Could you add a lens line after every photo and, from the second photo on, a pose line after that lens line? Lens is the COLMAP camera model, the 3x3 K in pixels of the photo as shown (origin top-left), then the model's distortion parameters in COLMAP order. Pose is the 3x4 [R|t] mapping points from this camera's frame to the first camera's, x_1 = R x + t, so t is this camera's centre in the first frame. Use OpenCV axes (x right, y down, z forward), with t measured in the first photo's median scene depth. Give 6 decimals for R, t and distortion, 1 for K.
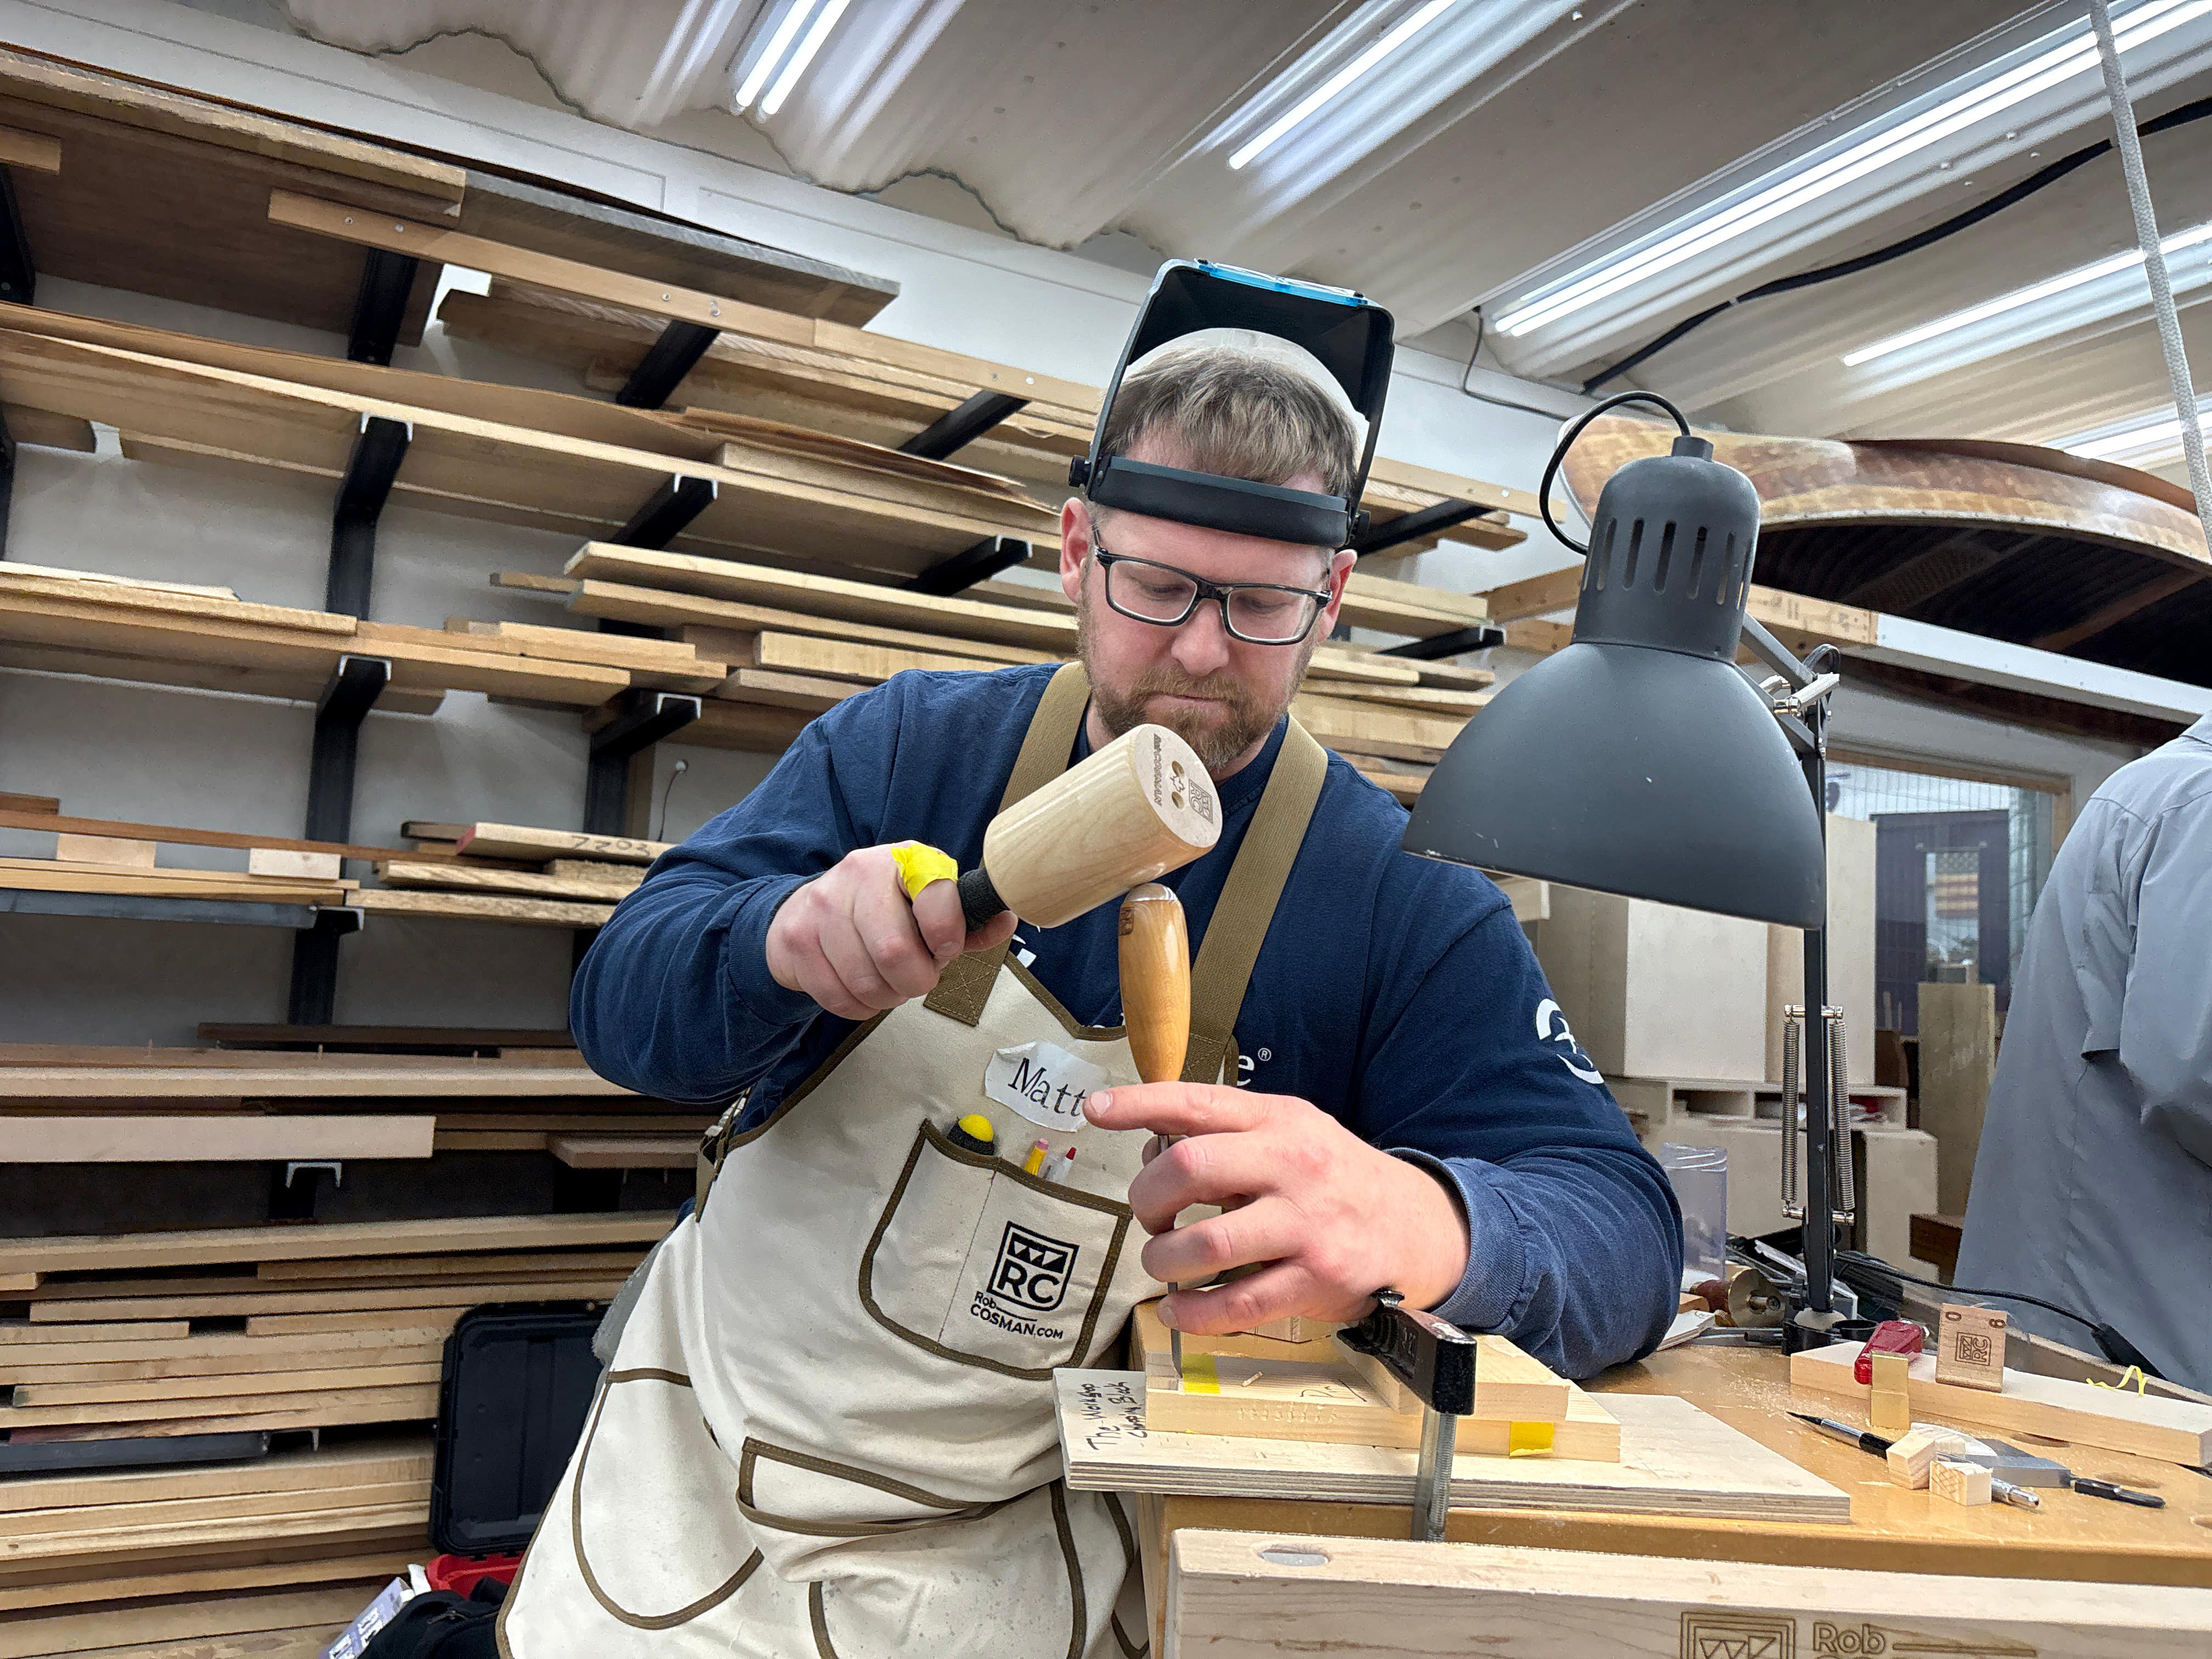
lens RADIAL K [[1686.7, 0, 1106.0], [0, 1686.7, 829.5], [0, 0, 1]] dist [-0.010388, -0.005148]
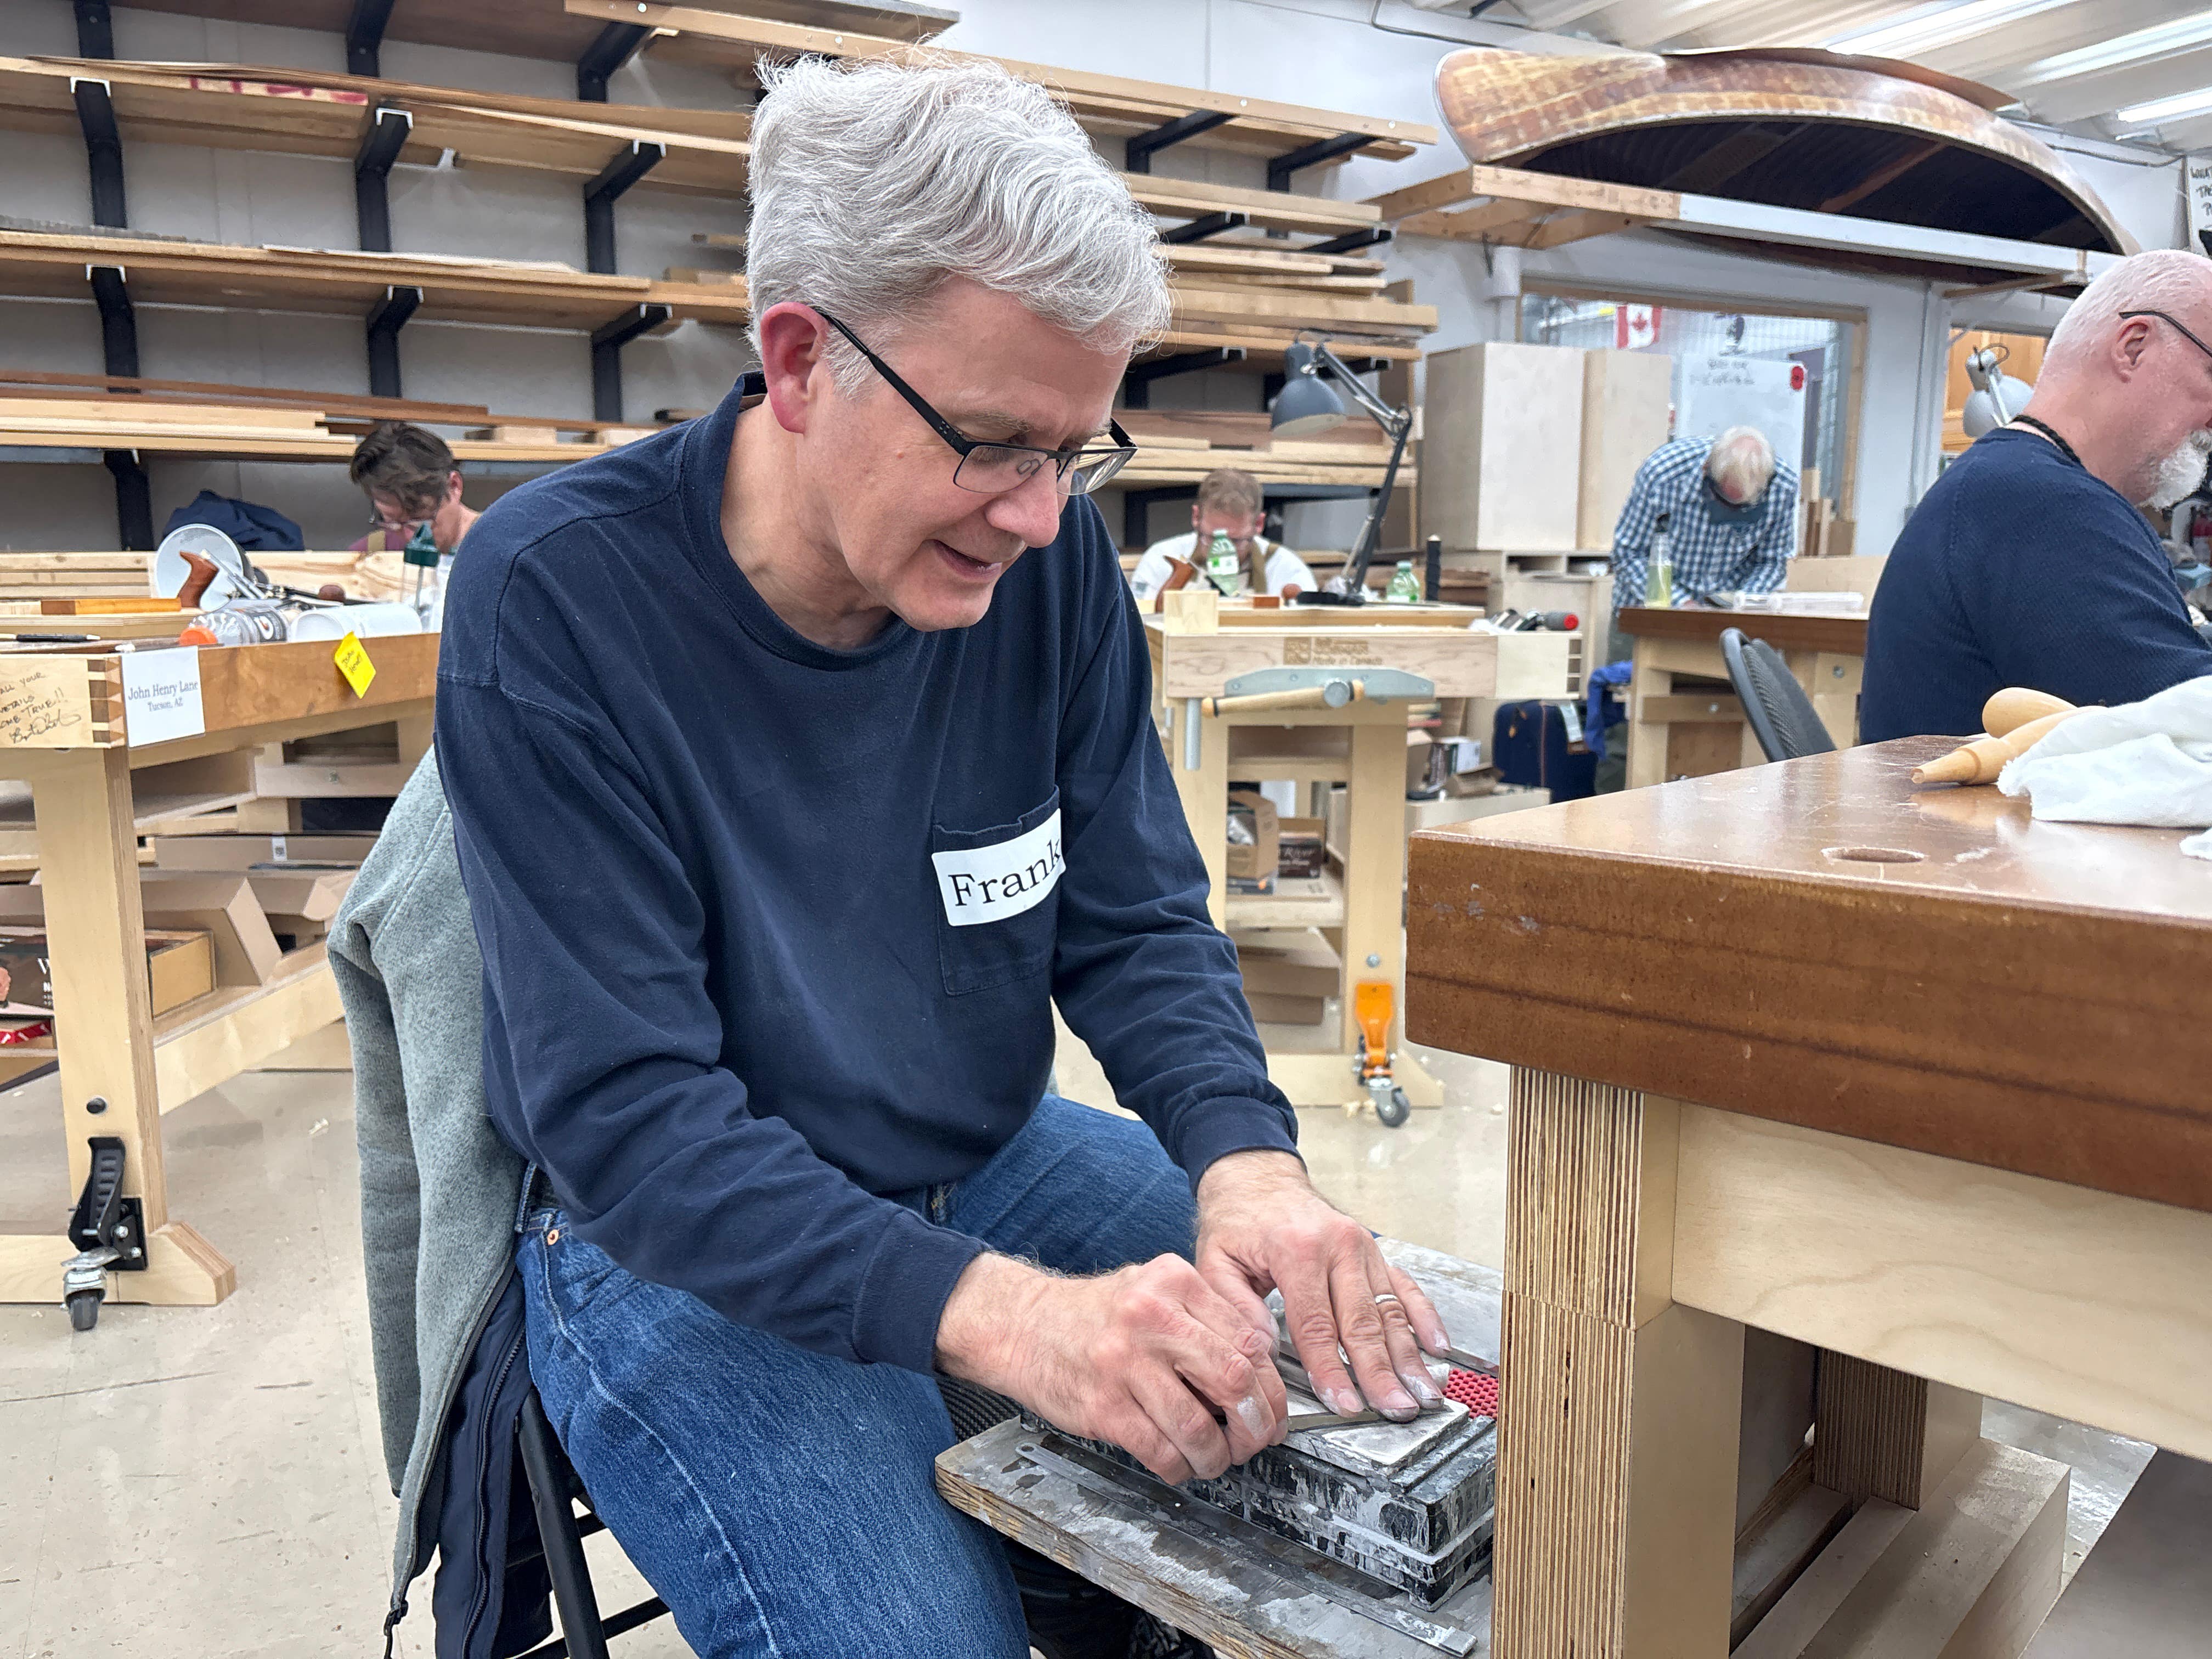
lens RADIAL K [[1494.3, 0, 1106.0], [0, 1494.3, 829.5], [0, 0, 1]] dist [0.011806, 0.002105]
pose [[0.998725, -0.047961, -0.015727, -0.005599], [0.050444, 0.959115, 0.278483, 0.001421], [0.001727, -0.278922, 0.960312, -0.307303]]
